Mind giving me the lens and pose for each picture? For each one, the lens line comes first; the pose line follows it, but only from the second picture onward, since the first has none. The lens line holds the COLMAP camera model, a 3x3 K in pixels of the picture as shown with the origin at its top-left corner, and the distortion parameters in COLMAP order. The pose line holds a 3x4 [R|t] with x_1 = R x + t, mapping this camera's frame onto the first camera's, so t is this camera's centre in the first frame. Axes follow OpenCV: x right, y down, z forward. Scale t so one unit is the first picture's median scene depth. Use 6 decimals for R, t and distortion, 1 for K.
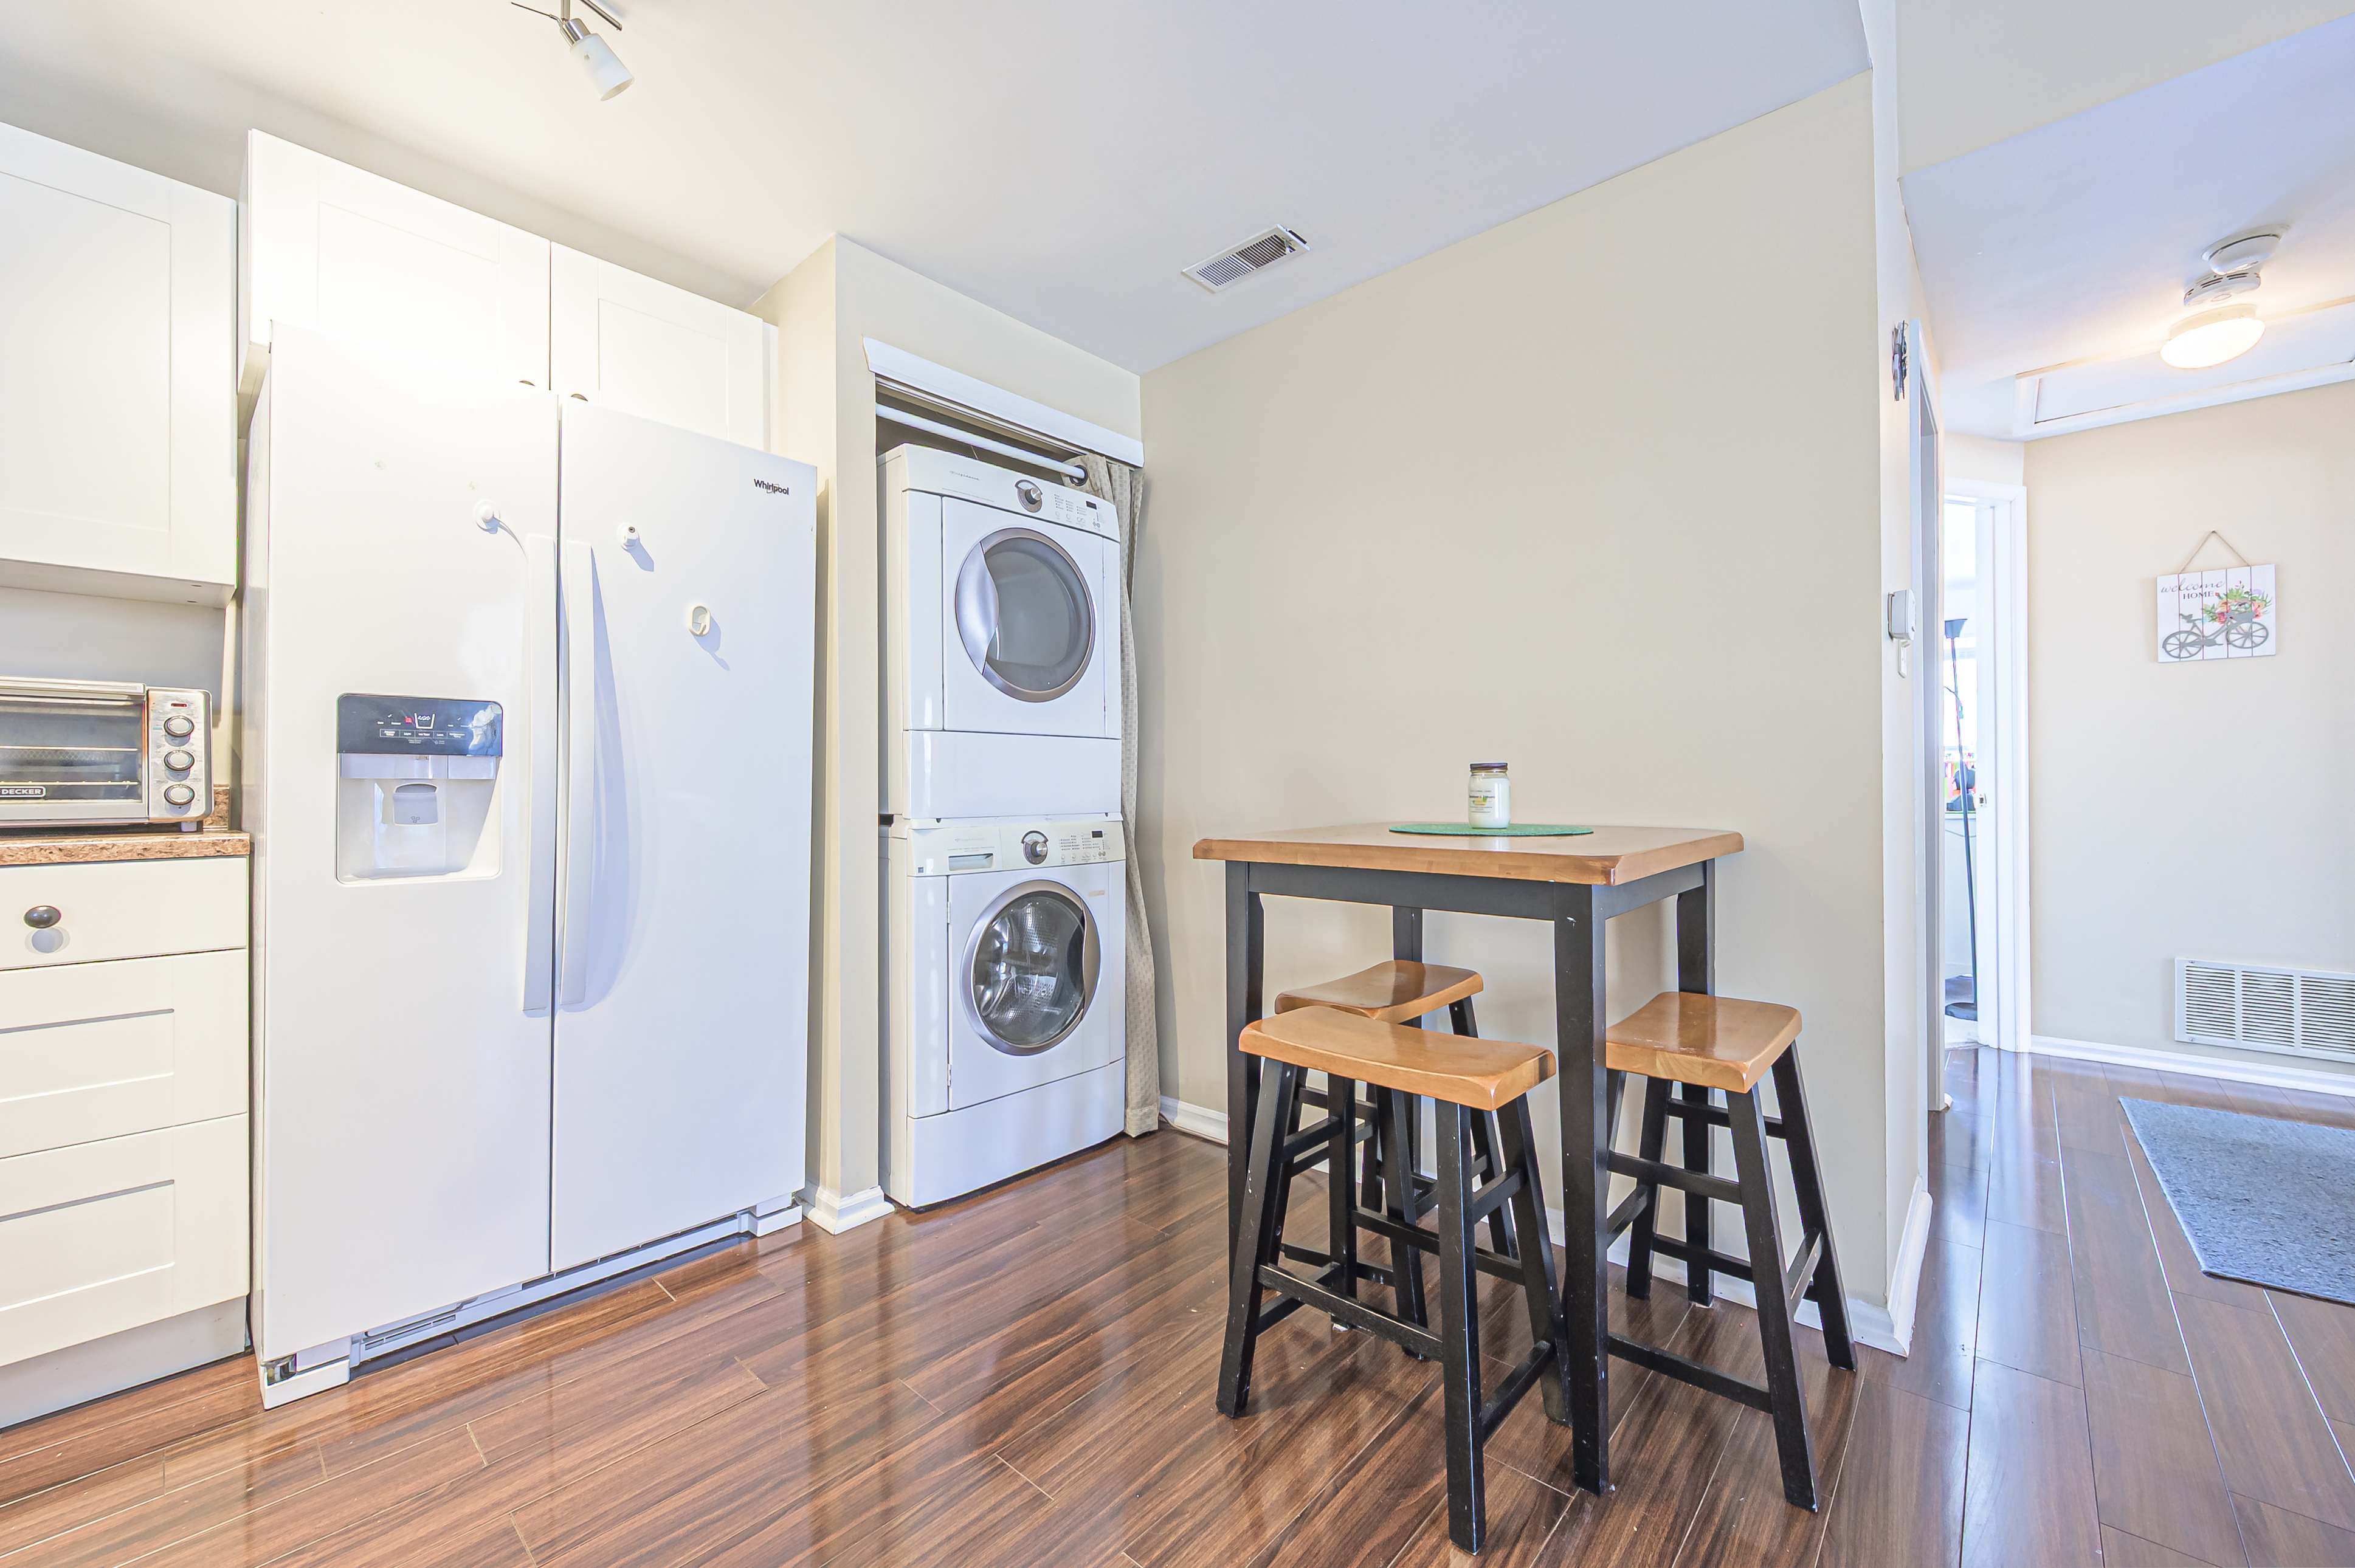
lens RADIAL K [[928.3, 0, 1176.3], [0, 928.3, 784.0], [0, 0, 1]] dist [-0.001482, 0.000462]
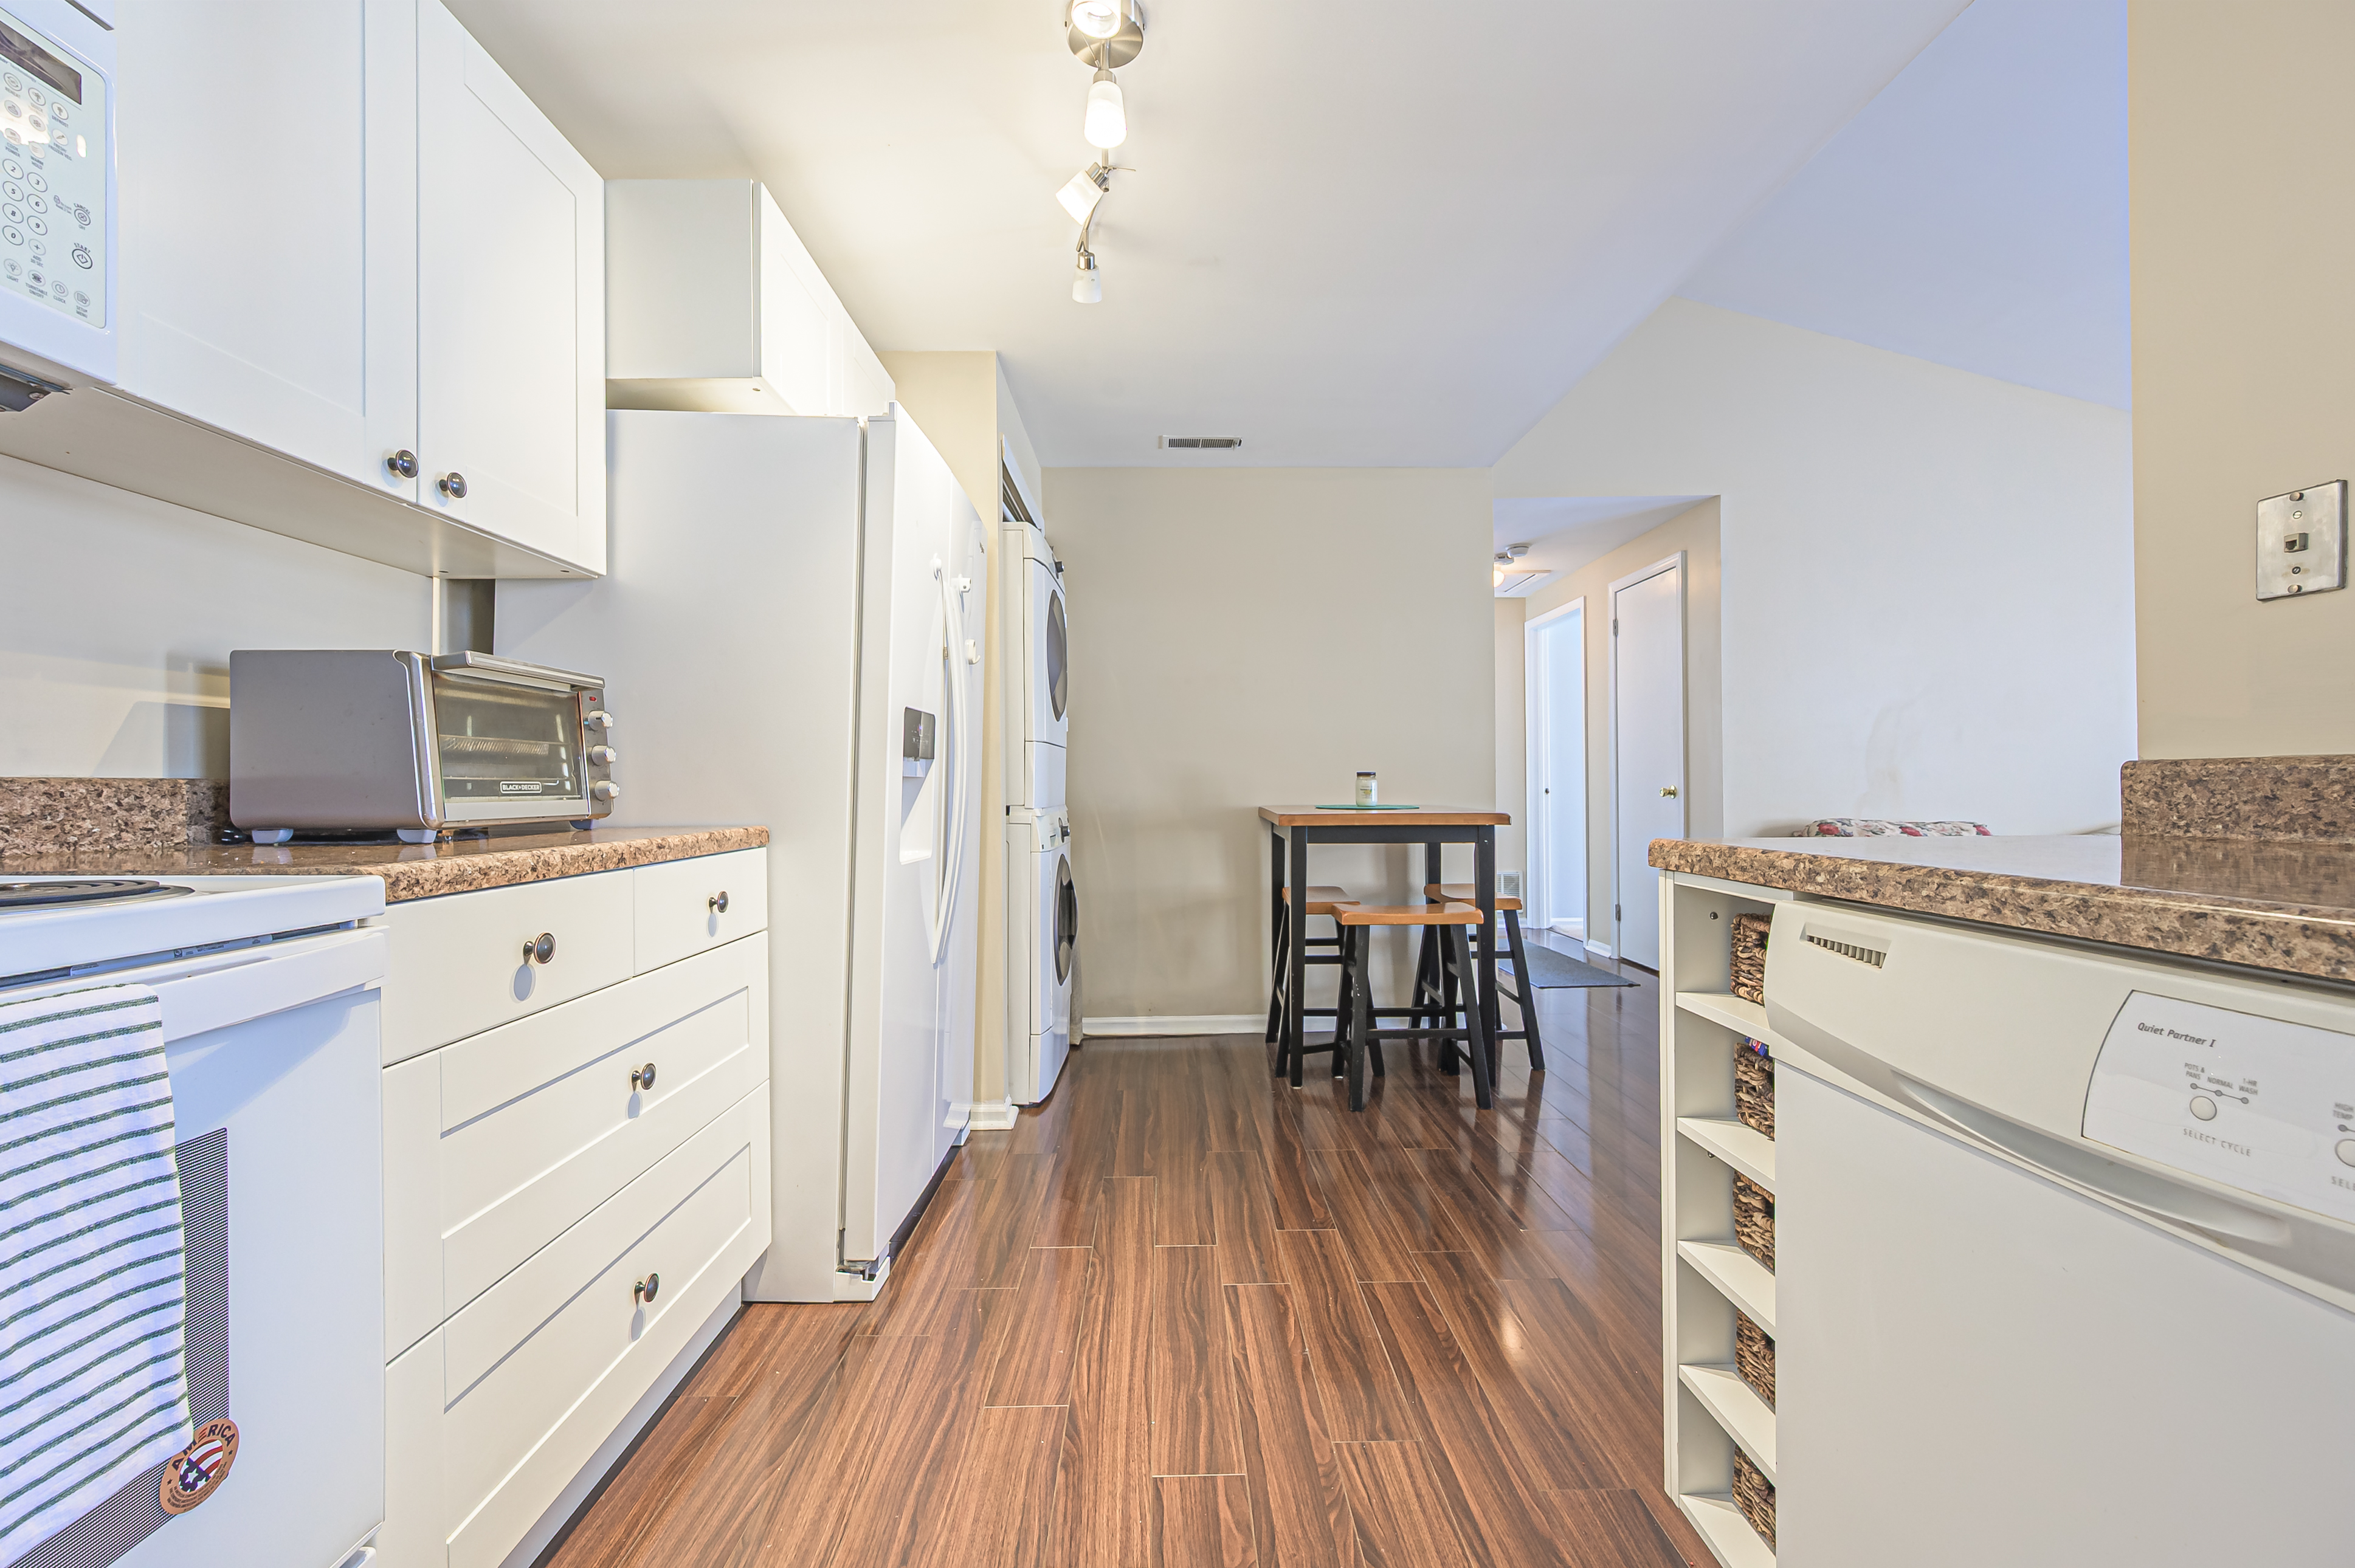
lens RADIAL K [[928.3, 0, 1176.3], [0, 928.3, 786.0], [0, 0, 1]] dist [-0.001482, 0.000462]
pose [[0.731921, 0.000620, 0.681389, -1.242226], [-0.000811, 1.000000, -0.000039, 0.006269], [-0.681389, -0.000524, 0.731922, -0.121102]]
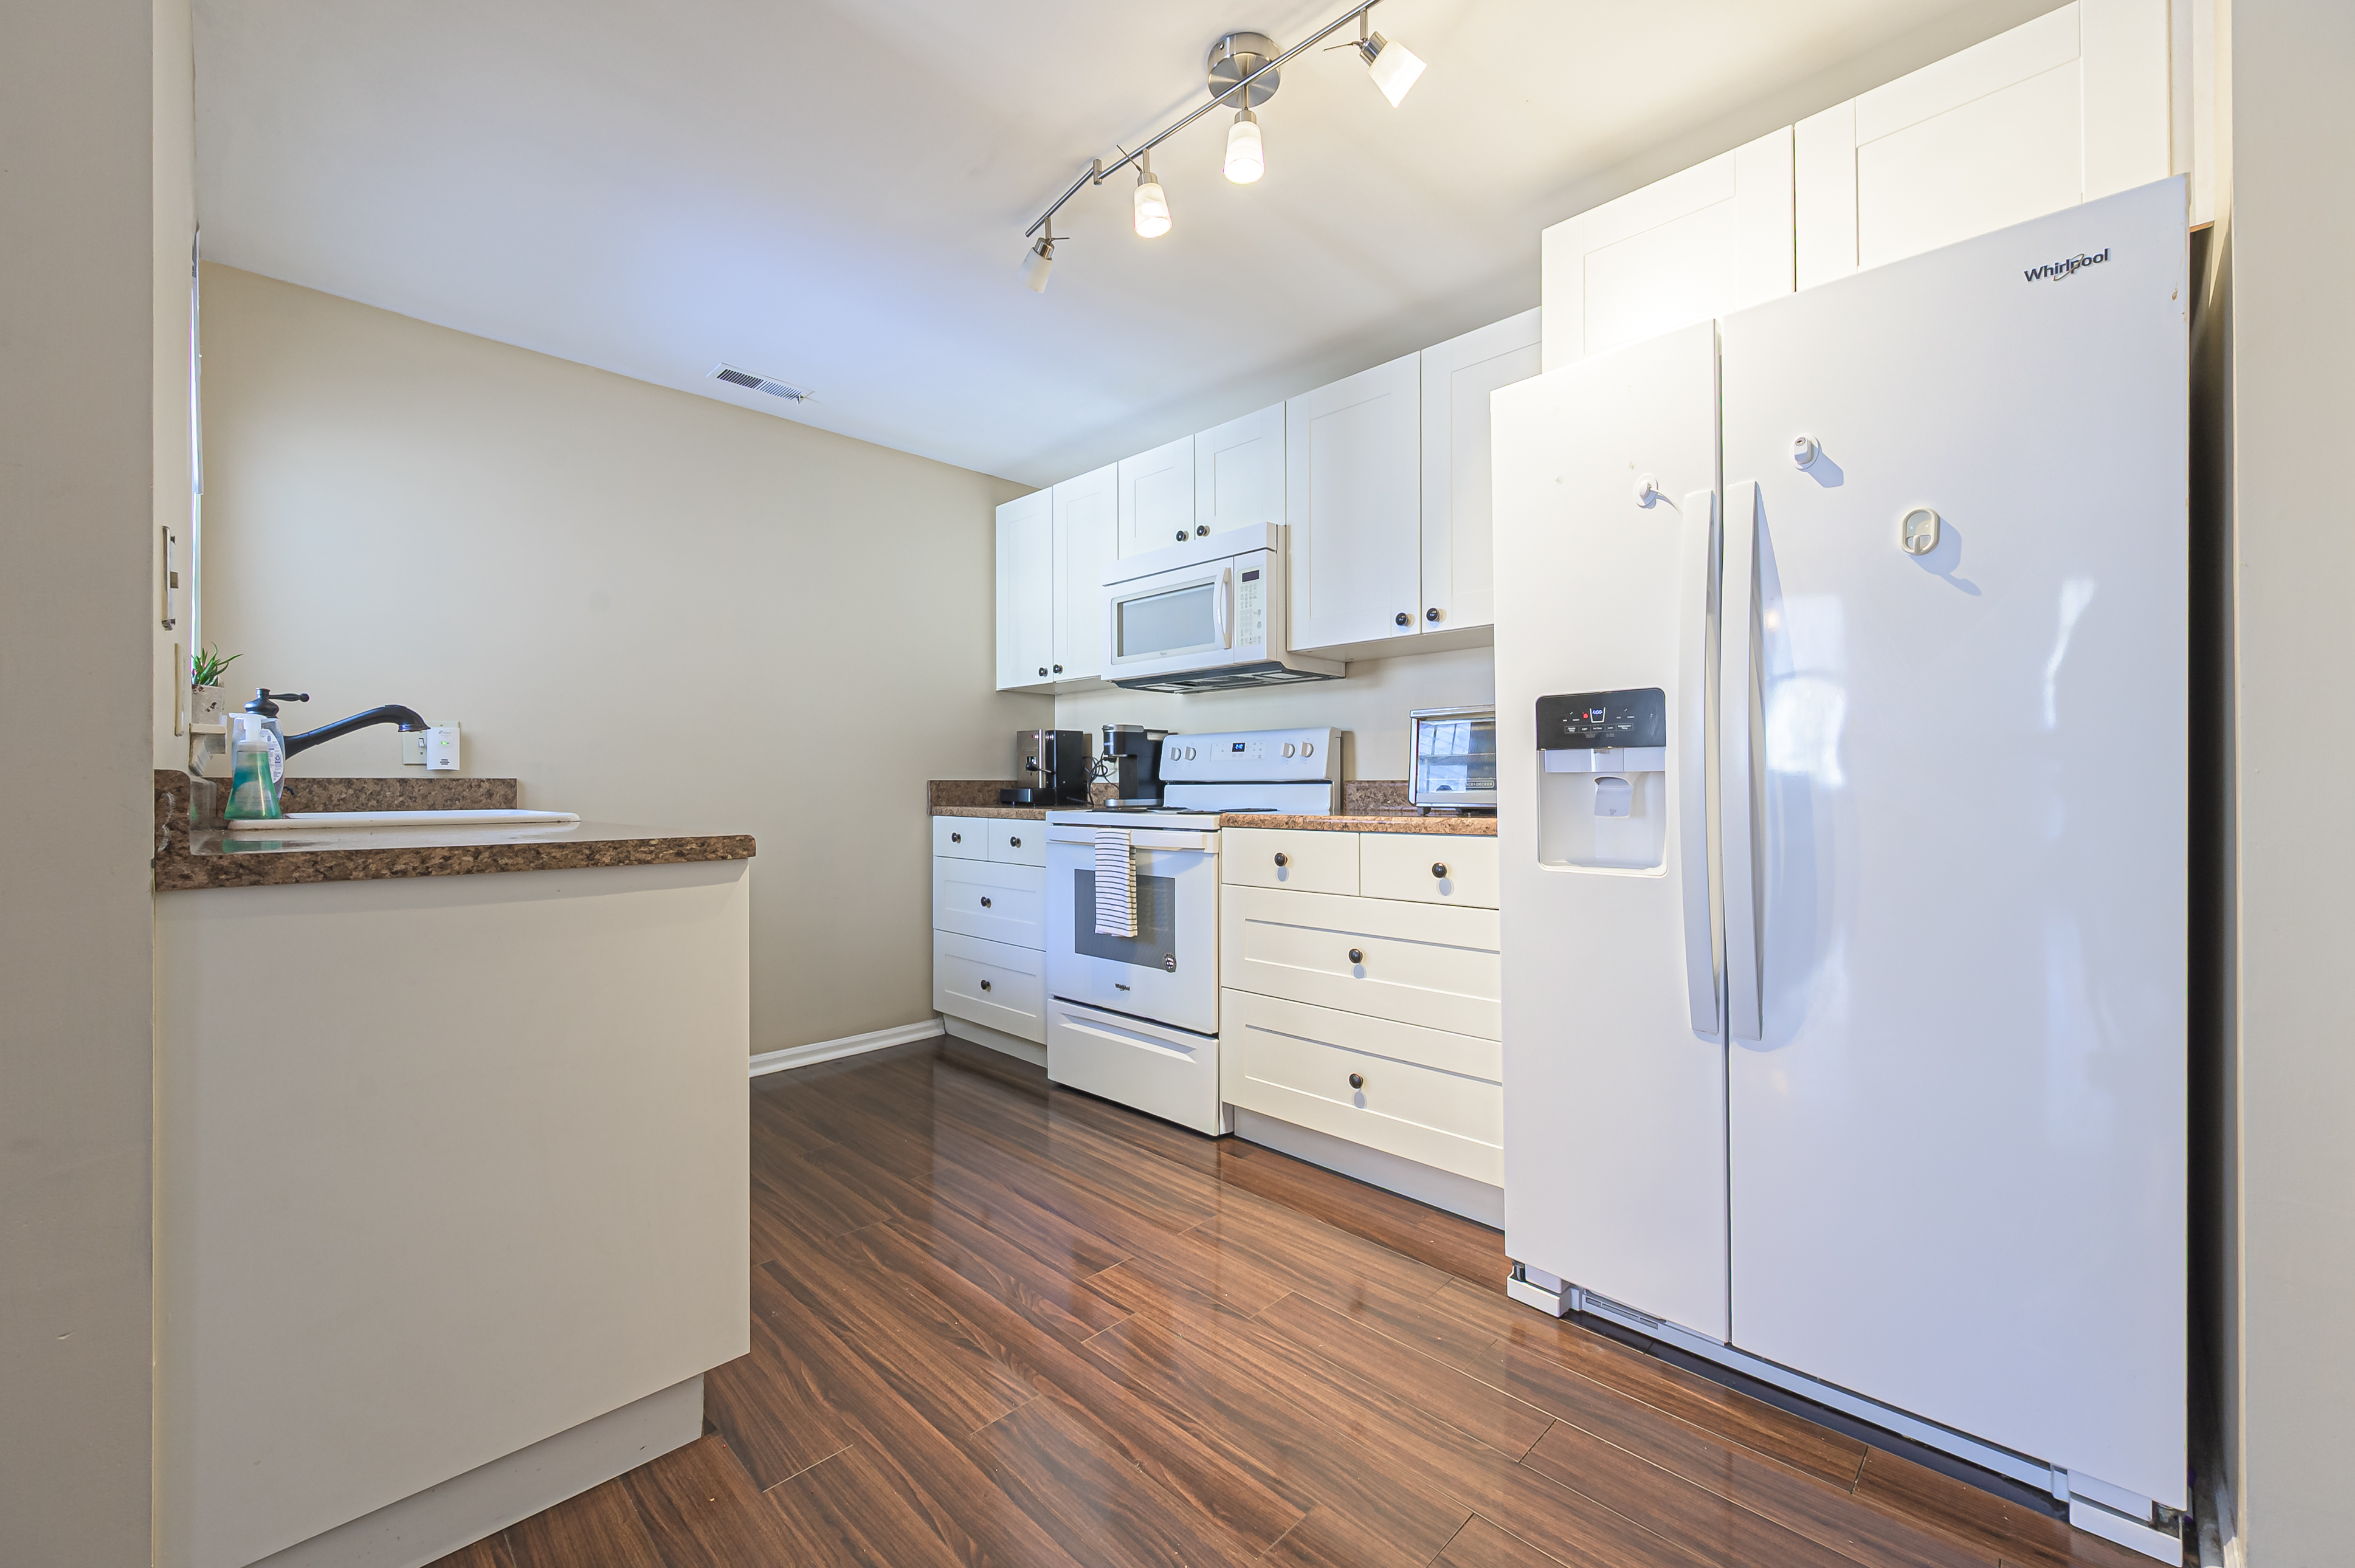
lens RADIAL K [[928.3, 0, 1174.6], [0, 928.3, 785.9], [0, 0, 1]] dist [-0.001482, 0.000462]
pose [[-0.048769, 0.003524, -0.998804, 0.200933], [0.010265, 0.999943, 0.003027, 0.001919], [0.998757, -0.010105, -0.048802, 0.519091]]
